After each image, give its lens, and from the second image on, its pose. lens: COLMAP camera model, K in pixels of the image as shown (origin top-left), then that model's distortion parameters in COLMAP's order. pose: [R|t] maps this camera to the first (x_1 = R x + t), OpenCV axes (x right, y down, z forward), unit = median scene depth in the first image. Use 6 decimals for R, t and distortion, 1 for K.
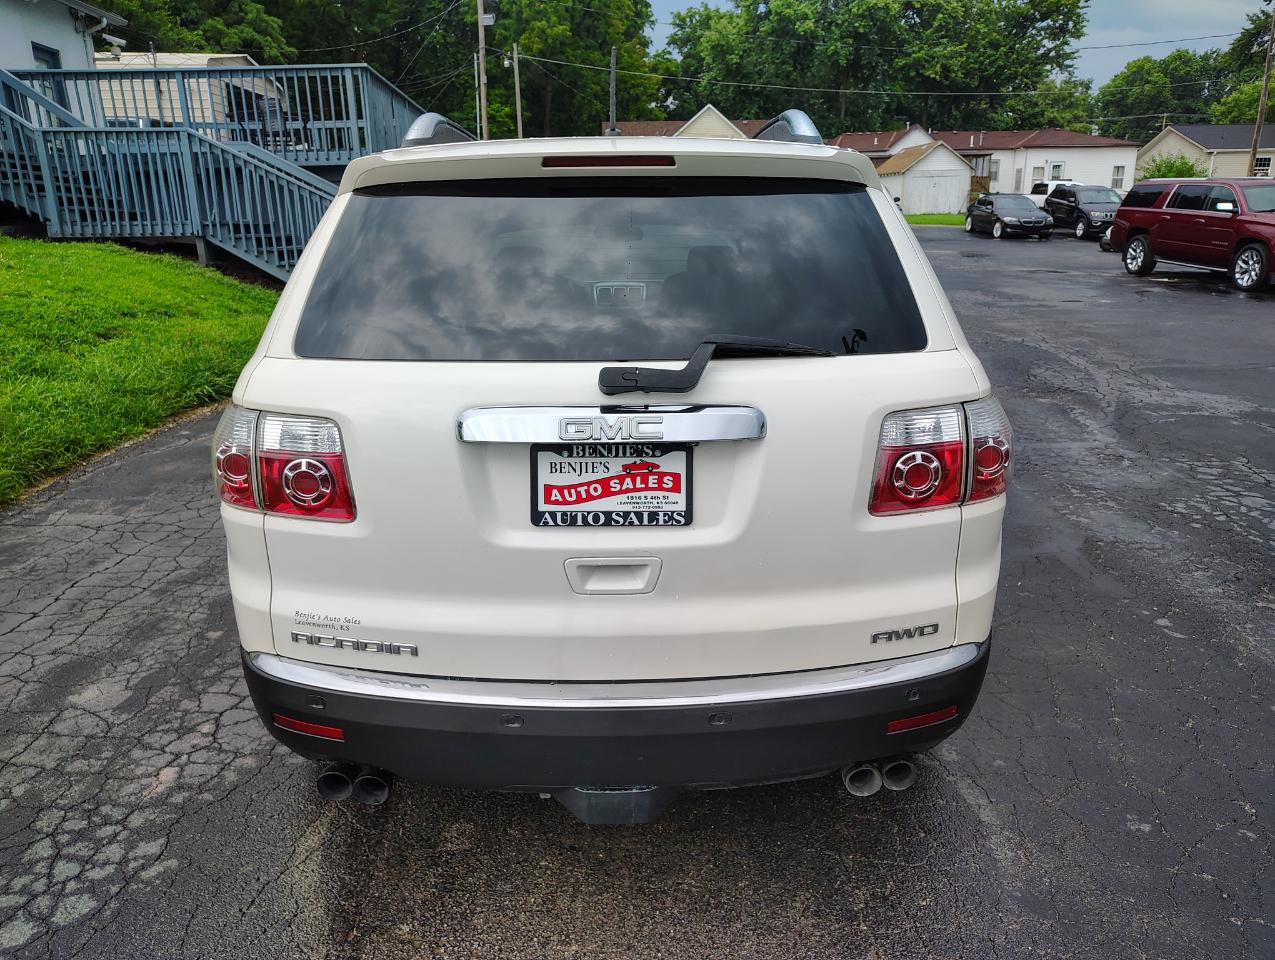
lens RADIAL K [[895.6, 0, 631.0], [0, 895.6, 483.5], [0, 0, 1]] dist [0.009938, -0.009184]
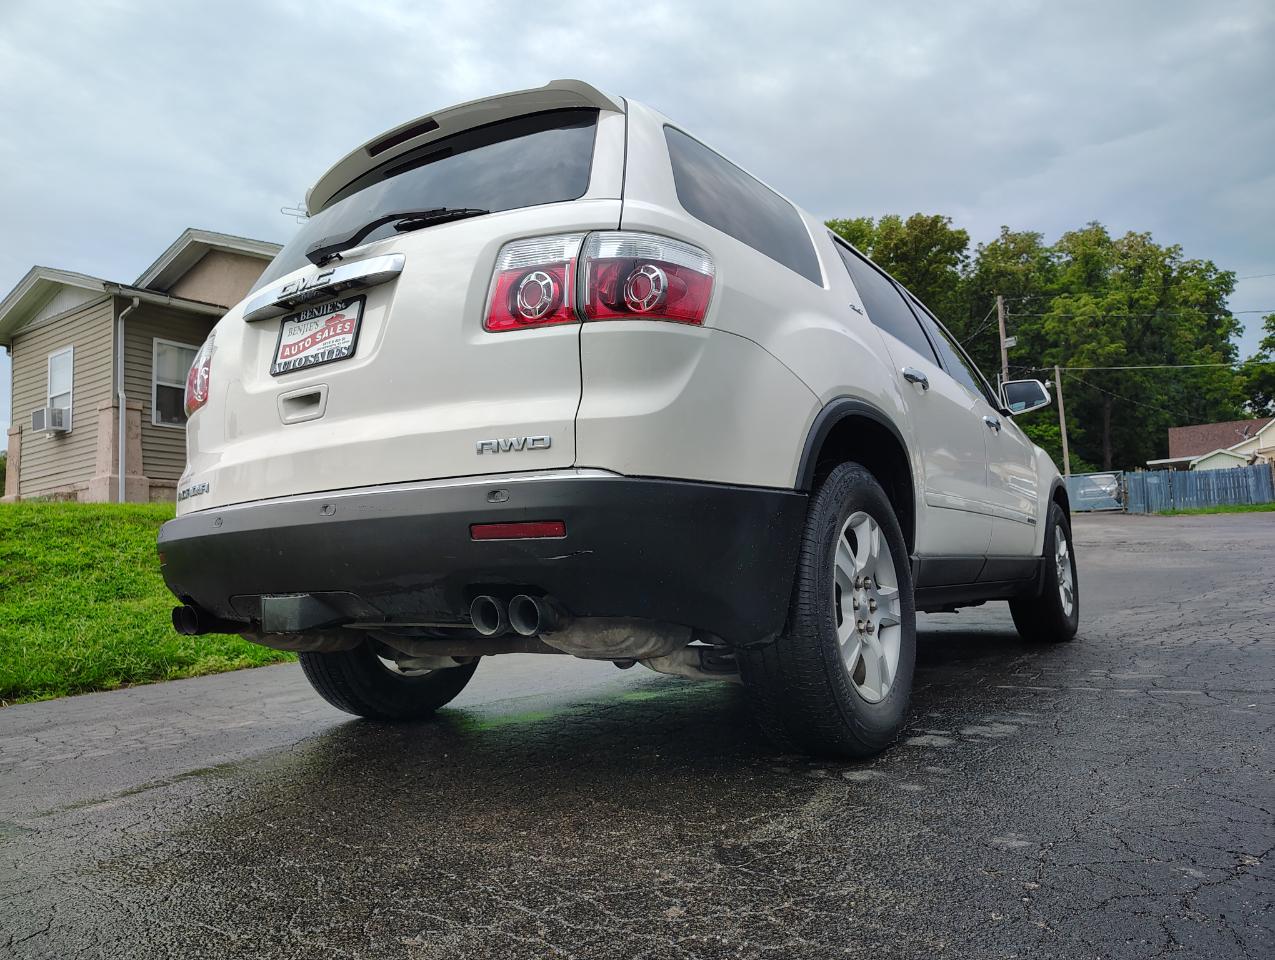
lens RADIAL K [[895.6, 0, 627.4], [0, 895.6, 476.3], [0, 0, 1]] dist [0.009938, -0.009184]
pose [[0.820048, -0.084996, -0.565948, 0.233474], [-0.129097, 0.935947, -0.327623, 0.122475], [0.557544, 0.341729, 0.756549, 0.084214]]
